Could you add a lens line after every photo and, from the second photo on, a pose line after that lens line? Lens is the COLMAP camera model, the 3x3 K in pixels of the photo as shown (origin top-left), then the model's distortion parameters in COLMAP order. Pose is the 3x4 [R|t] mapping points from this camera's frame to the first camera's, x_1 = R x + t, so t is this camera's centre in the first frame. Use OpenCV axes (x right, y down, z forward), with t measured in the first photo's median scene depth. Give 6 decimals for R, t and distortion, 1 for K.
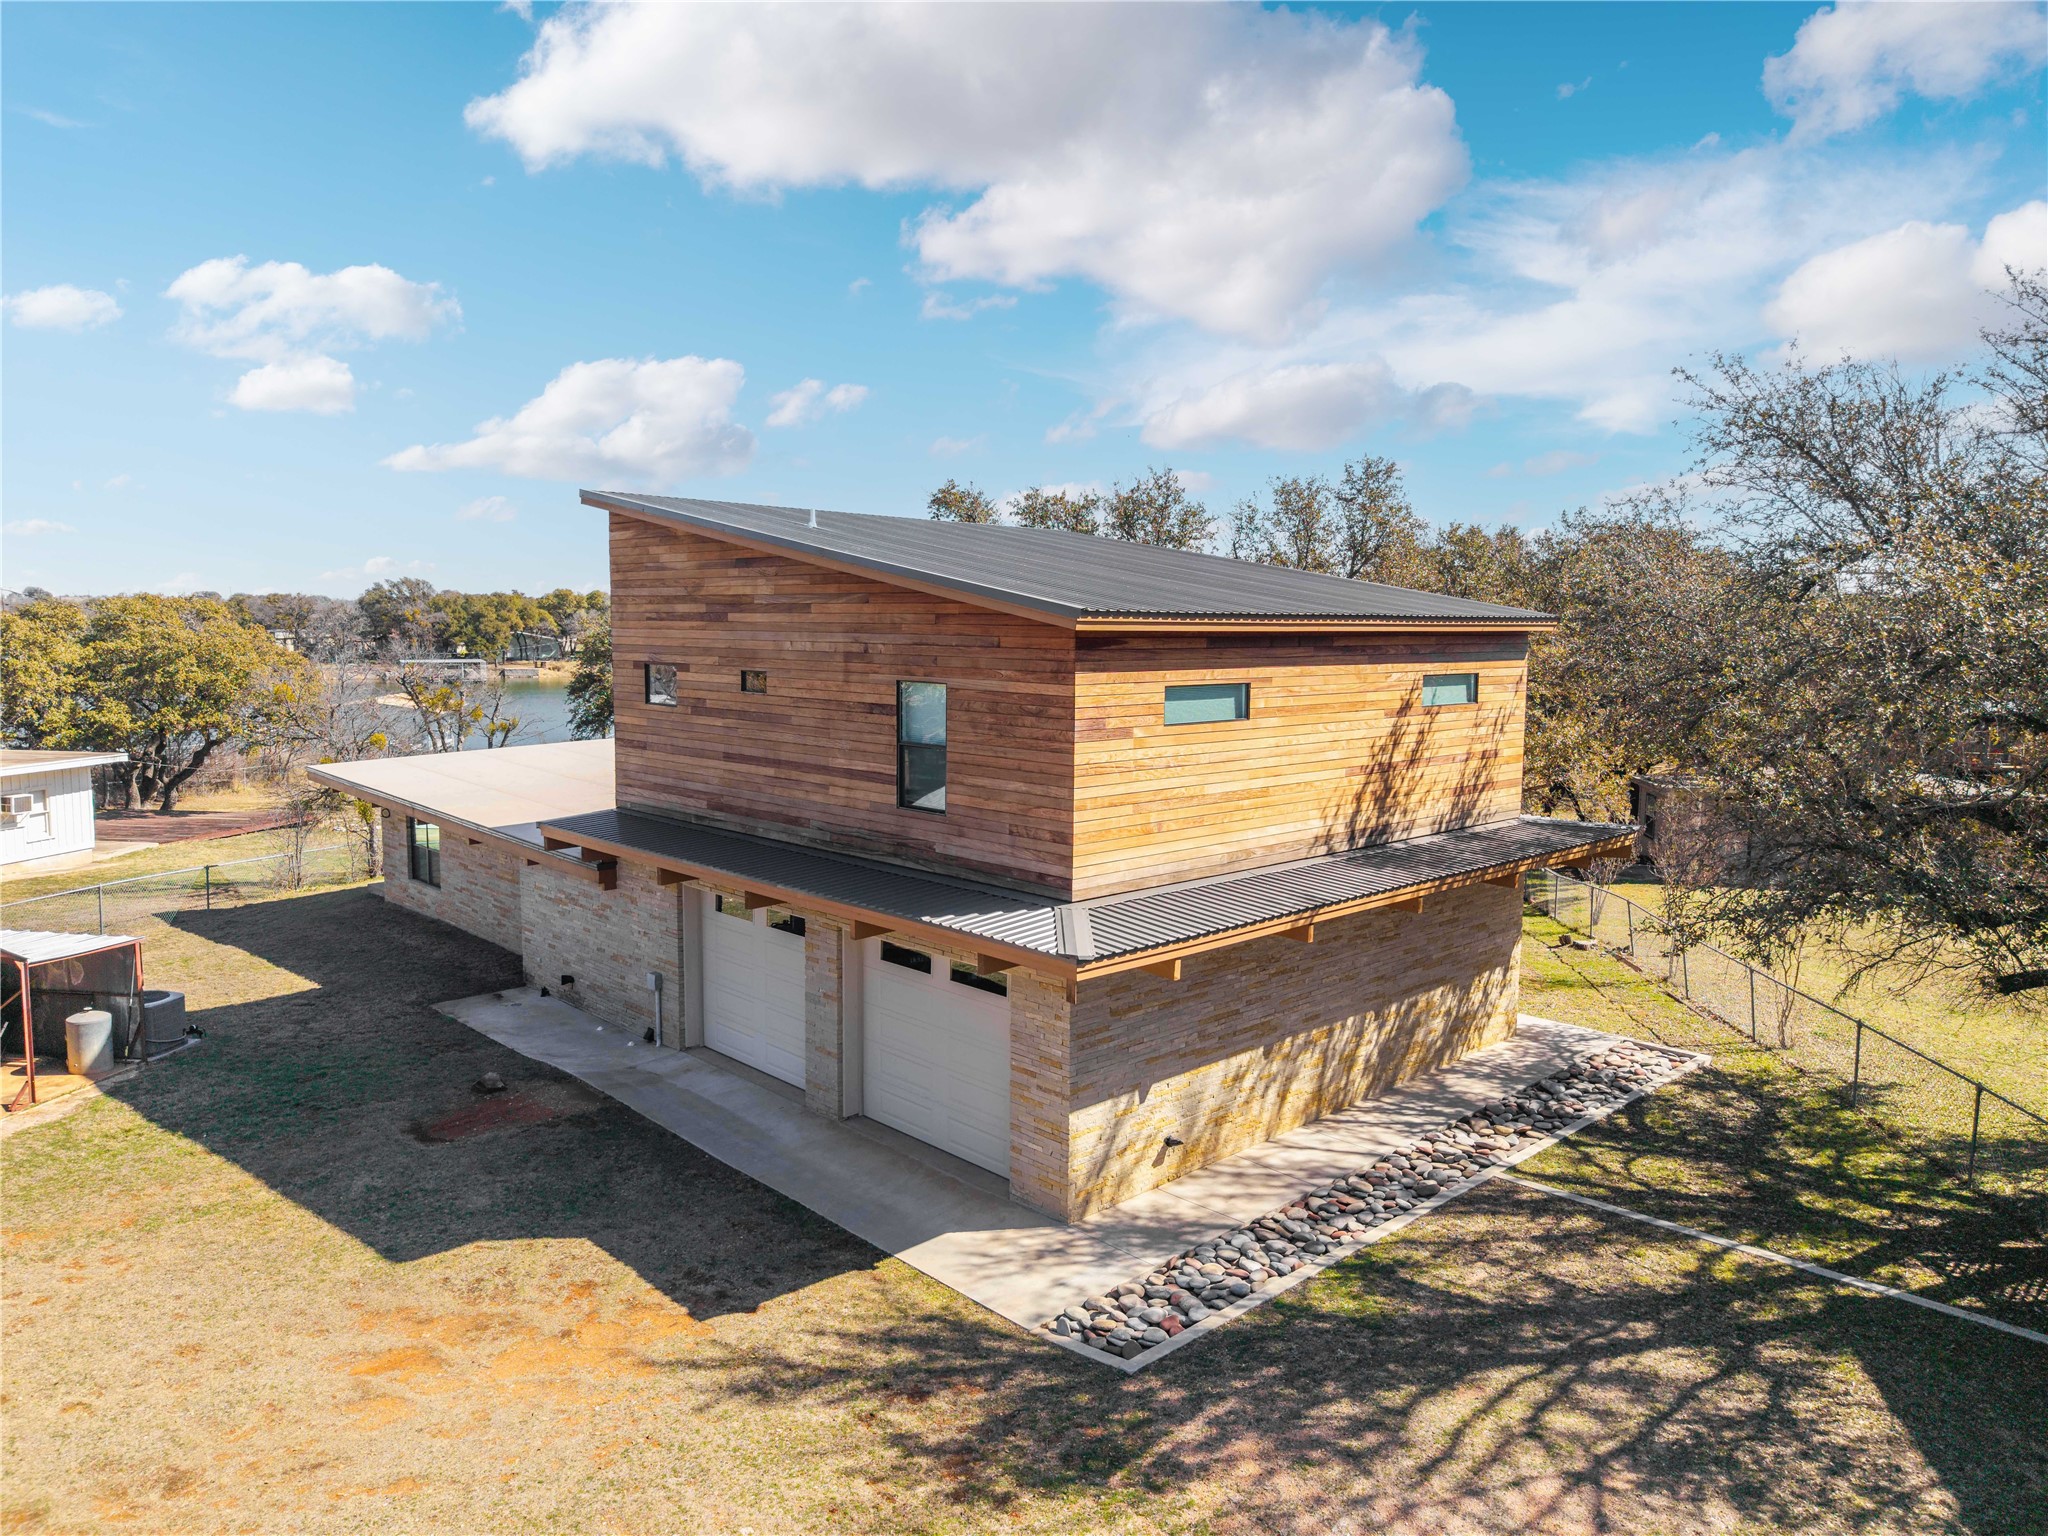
lens RADIAL K [[1412.1, 0, 1042.0], [0, 1412.1, 774.8], [0, 0, 1]] dist [0.007079, -0.001903]
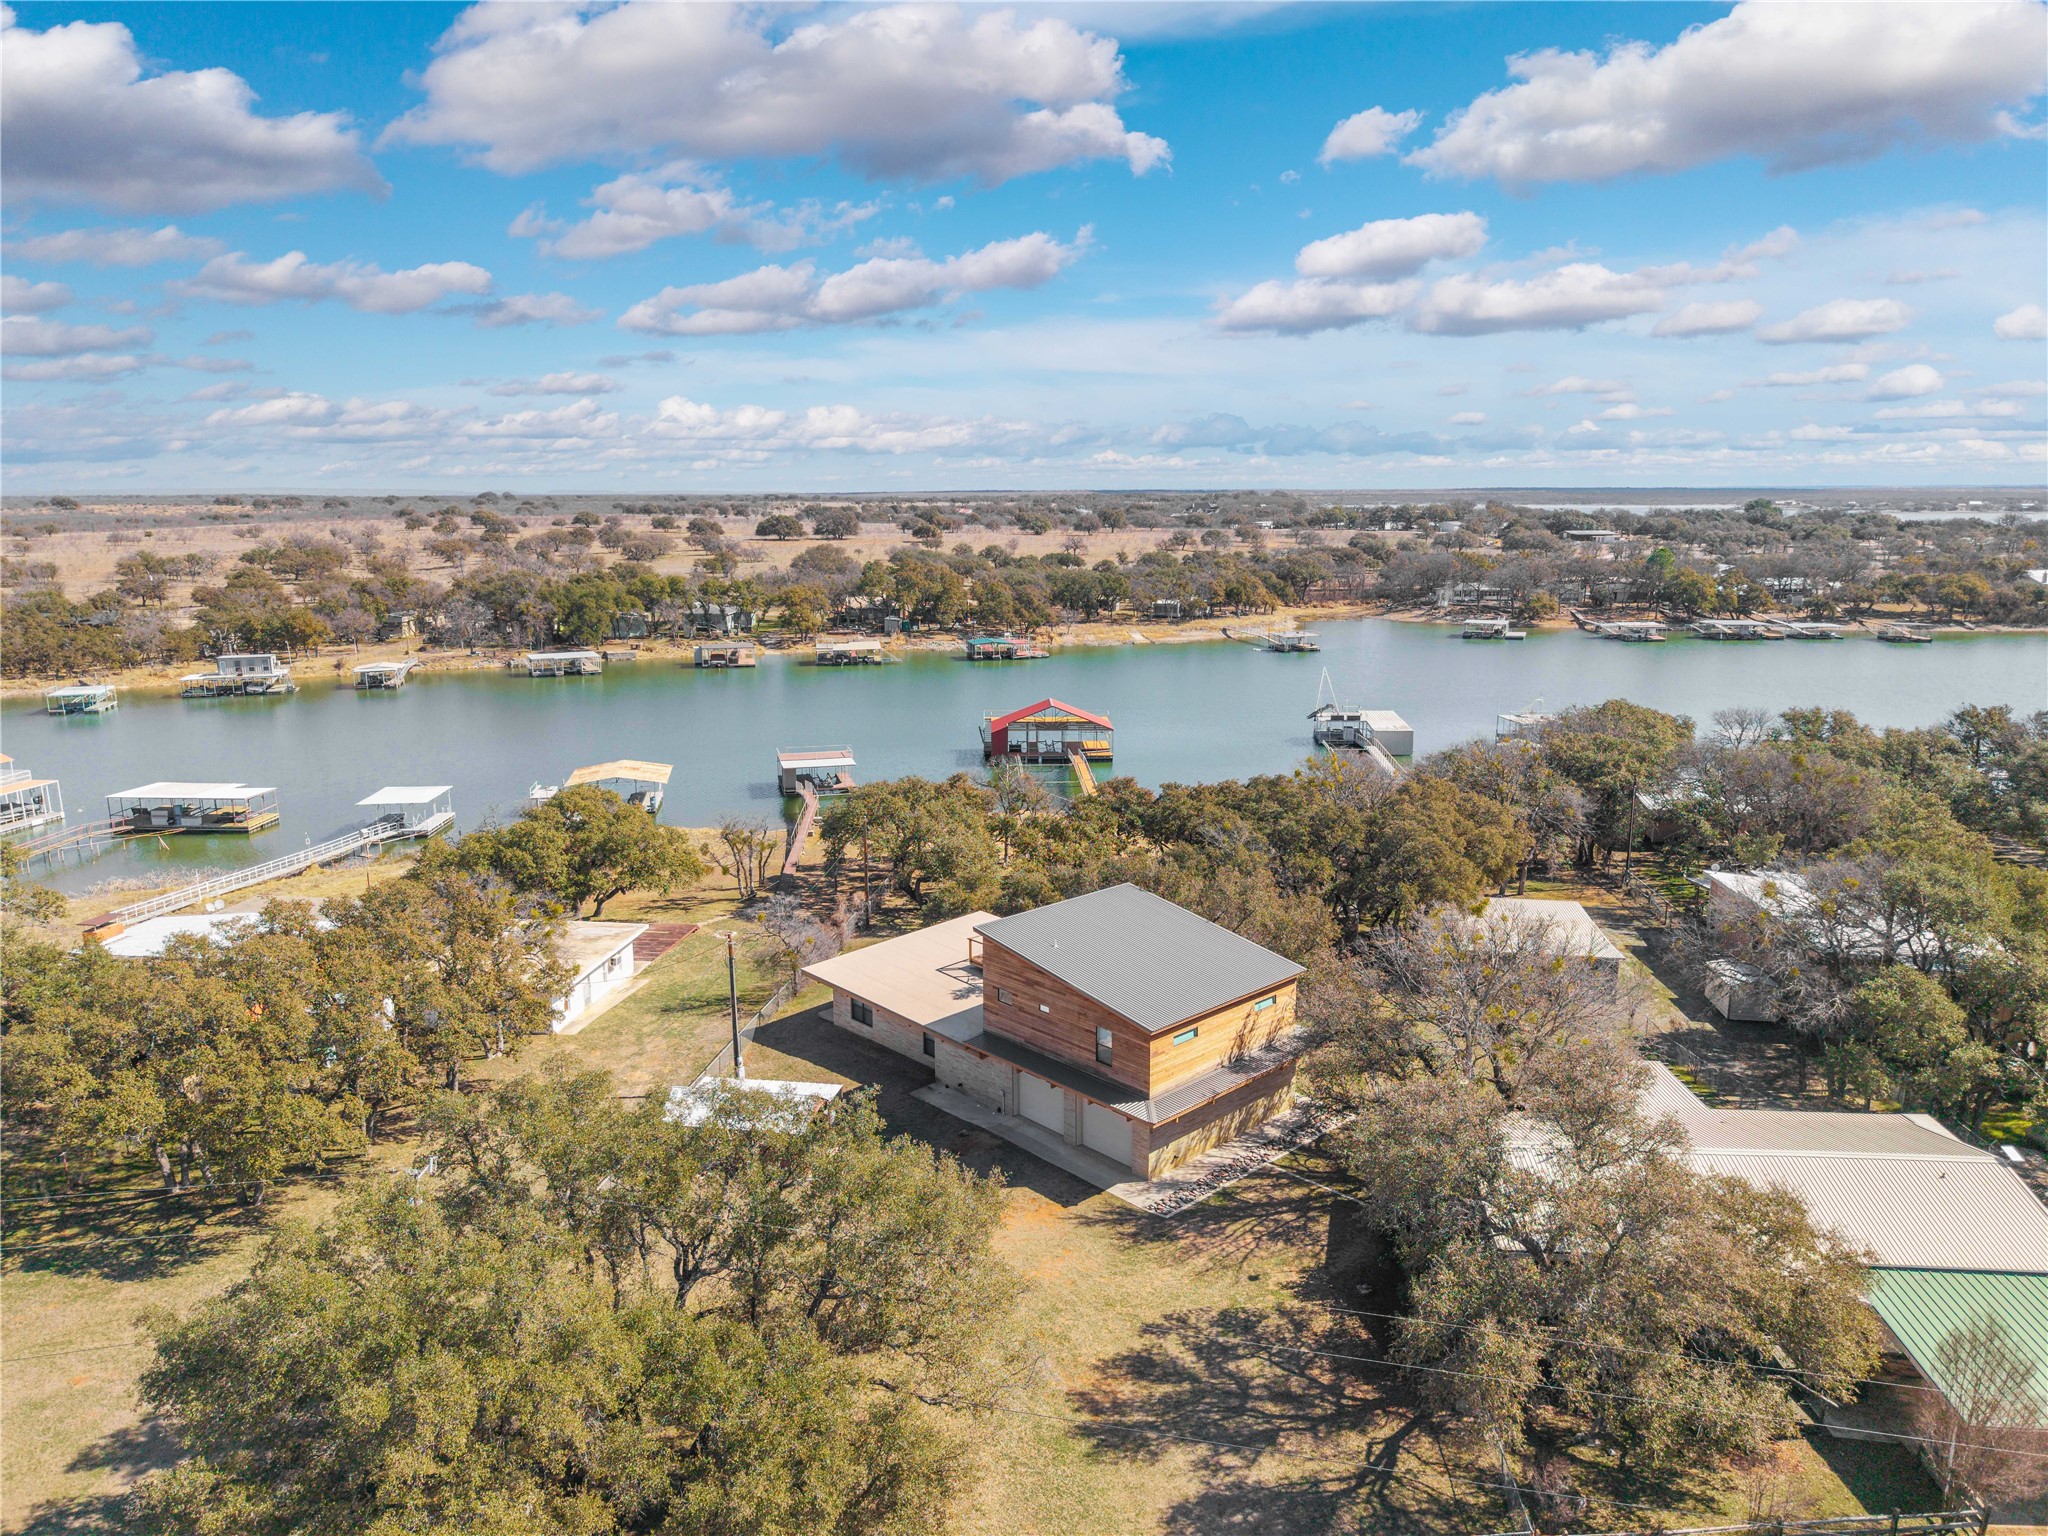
lens RADIAL K [[1412.1, 0, 1009.8], [0, 1412.1, 757.2], [0, 0, 1]] dist [0.007079, -0.001903]
pose [[0.999653, -0.011537, -0.023683, -0.246596], [0.013398, 0.996706, 0.079983, -1.111293], [0.022682, -0.080272, 0.996515, -2.663508]]
